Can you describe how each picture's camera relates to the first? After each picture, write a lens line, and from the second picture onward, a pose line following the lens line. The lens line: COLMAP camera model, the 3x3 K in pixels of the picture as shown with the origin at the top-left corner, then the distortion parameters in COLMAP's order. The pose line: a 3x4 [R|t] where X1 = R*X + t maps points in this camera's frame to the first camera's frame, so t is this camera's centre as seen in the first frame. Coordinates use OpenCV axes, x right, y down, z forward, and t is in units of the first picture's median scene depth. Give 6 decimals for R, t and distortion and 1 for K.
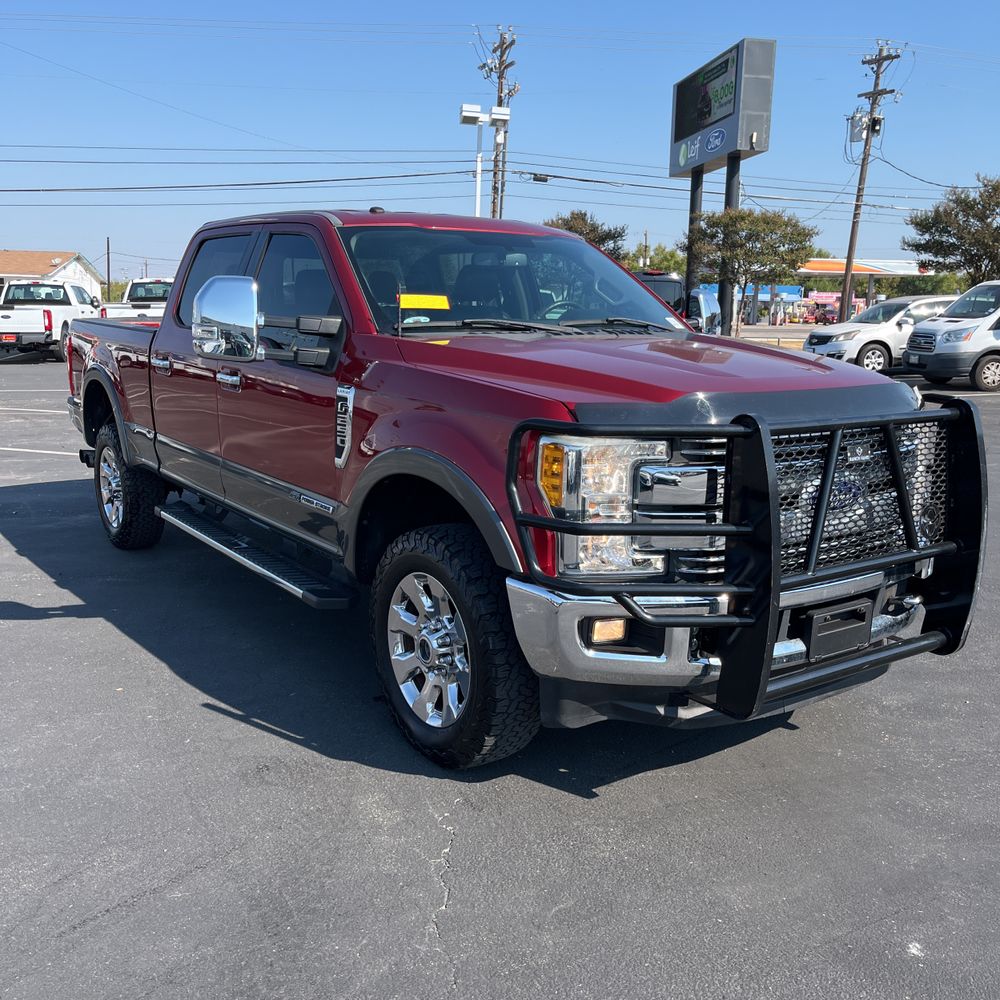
lens RADIAL K [[1018.8, 0, 497.2], [0, 1018.8, 503.3], [0, 0, 1]] dist [0.043835, -0.019214]
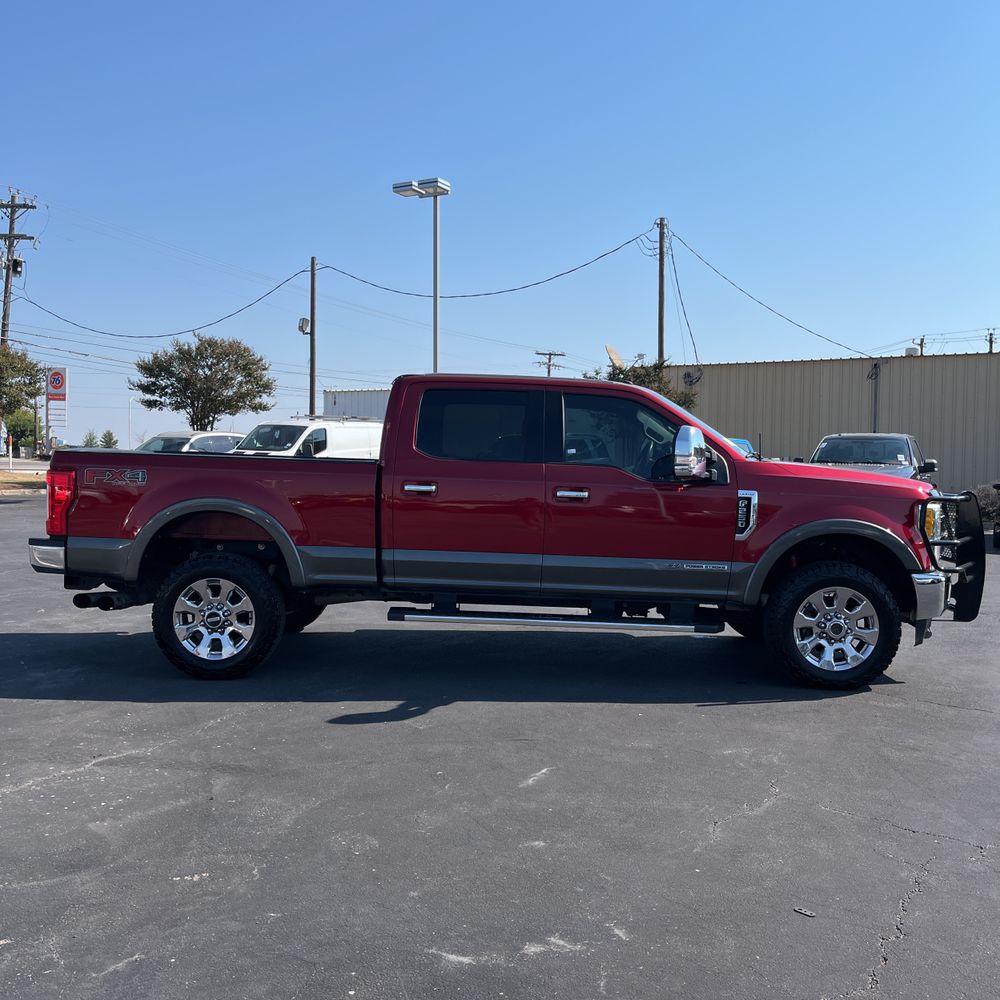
lens RADIAL K [[1026.3, 0, 498.8], [0, 1026.3, 511.8], [0, 0, 1]] dist [0.028743, -0.009088]
pose [[0.603515, -0.046787, 0.795978, -0.249875], [0.140926, 0.988820, -0.048729, -0.007925], [-0.784799, 0.141583, 0.603361, 0.042591]]
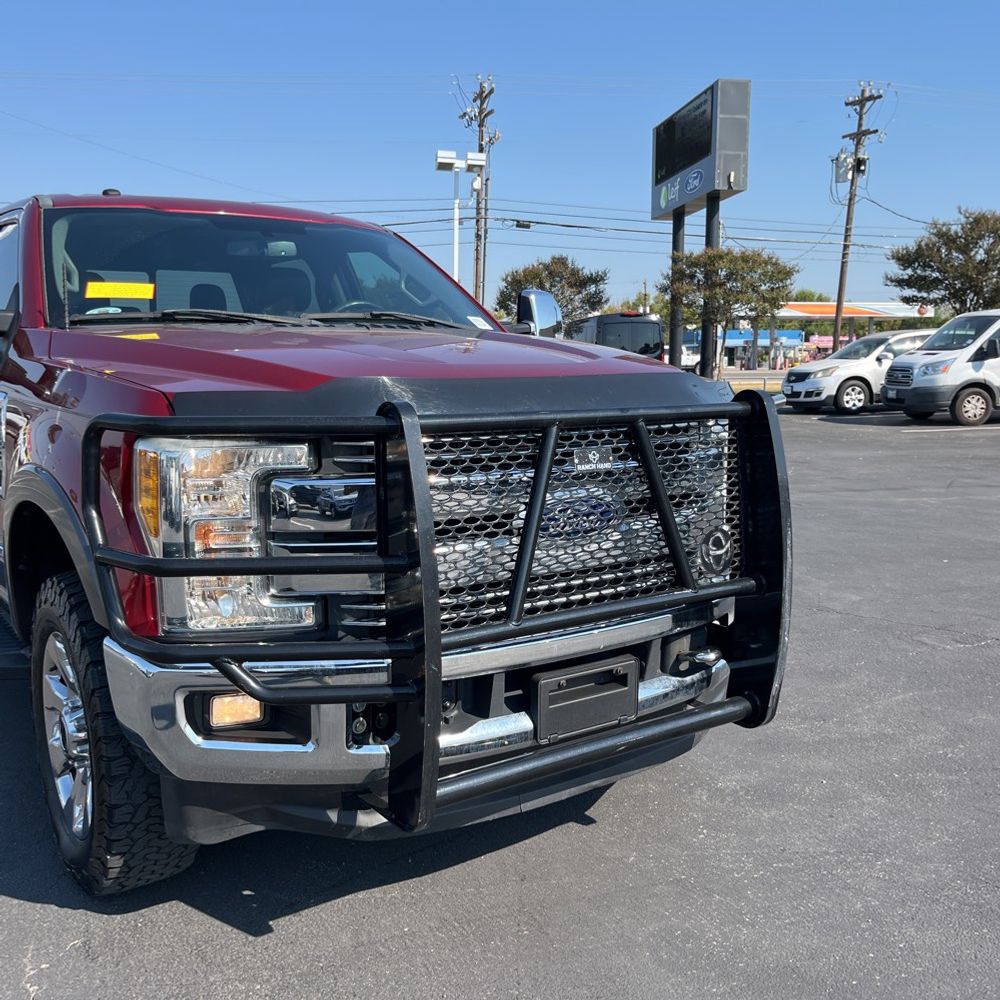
lens RADIAL K [[1011.0, 0, 499.0], [0, 1011.0, 510.2], [0, 0, 1]] dist [0.068909, -0.081800]
pose [[0.999755, -0.018295, -0.012419, 0.034444], [0.017750, 0.998933, -0.042644, 0.002085], [0.013186, 0.042413, 0.999013, 0.031572]]
